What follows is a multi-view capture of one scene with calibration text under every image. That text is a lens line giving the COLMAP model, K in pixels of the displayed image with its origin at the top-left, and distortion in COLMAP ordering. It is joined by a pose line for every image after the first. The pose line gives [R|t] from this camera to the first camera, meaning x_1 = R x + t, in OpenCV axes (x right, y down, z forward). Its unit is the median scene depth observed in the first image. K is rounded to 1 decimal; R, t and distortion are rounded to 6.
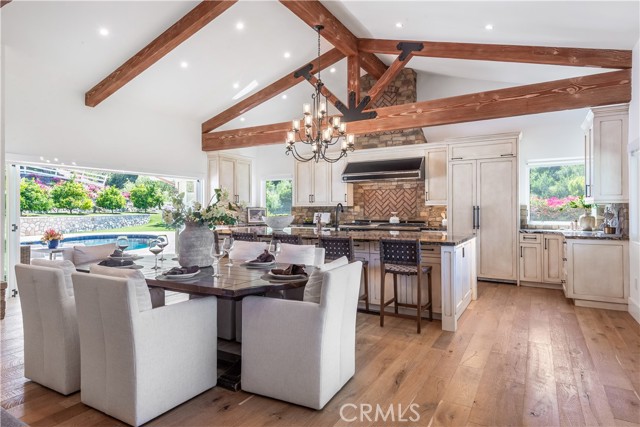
lens RADIAL K [[374.6, 0, 317.3], [0, 374.6, 210.0], [0, 0, 1]] dist [0.028936, -0.008818]
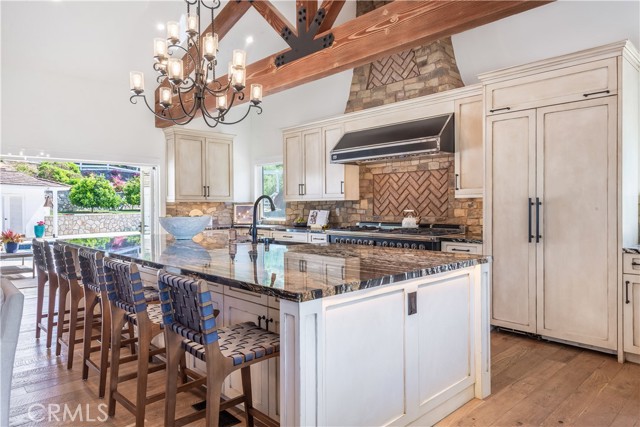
lens RADIAL K [[426.1, 0, 316.2], [0, 426.1, 212.3], [0, 0, 1]] dist [0.007429, -0.000731]
pose [[0.959400, 0.000409, -0.282049, 0.251570], [0.004230, 0.999866, 0.015837, -0.001488], [0.282017, -0.016387, 0.959269, 0.294910]]
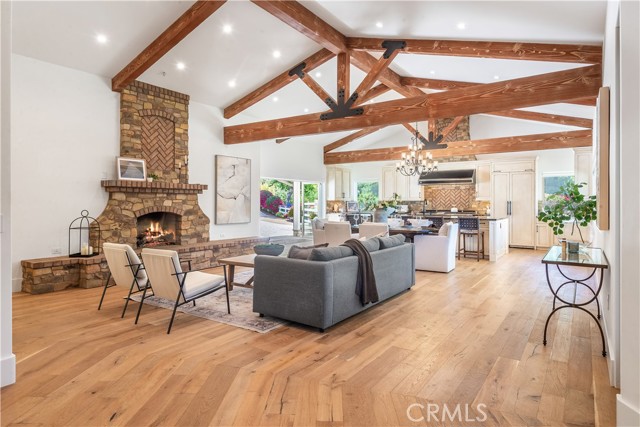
lens RADIAL K [[377.2, 0, 310.0], [0, 377.2, 202.5], [0, 0, 1]] dist [0.000396, -0.001296]
pose [[0.994884, 0.004261, -0.100939, -0.222276], [-0.004495, 0.999988, -0.002094, 0.002439], [0.100929, 0.002537, 0.994890, -0.583591]]
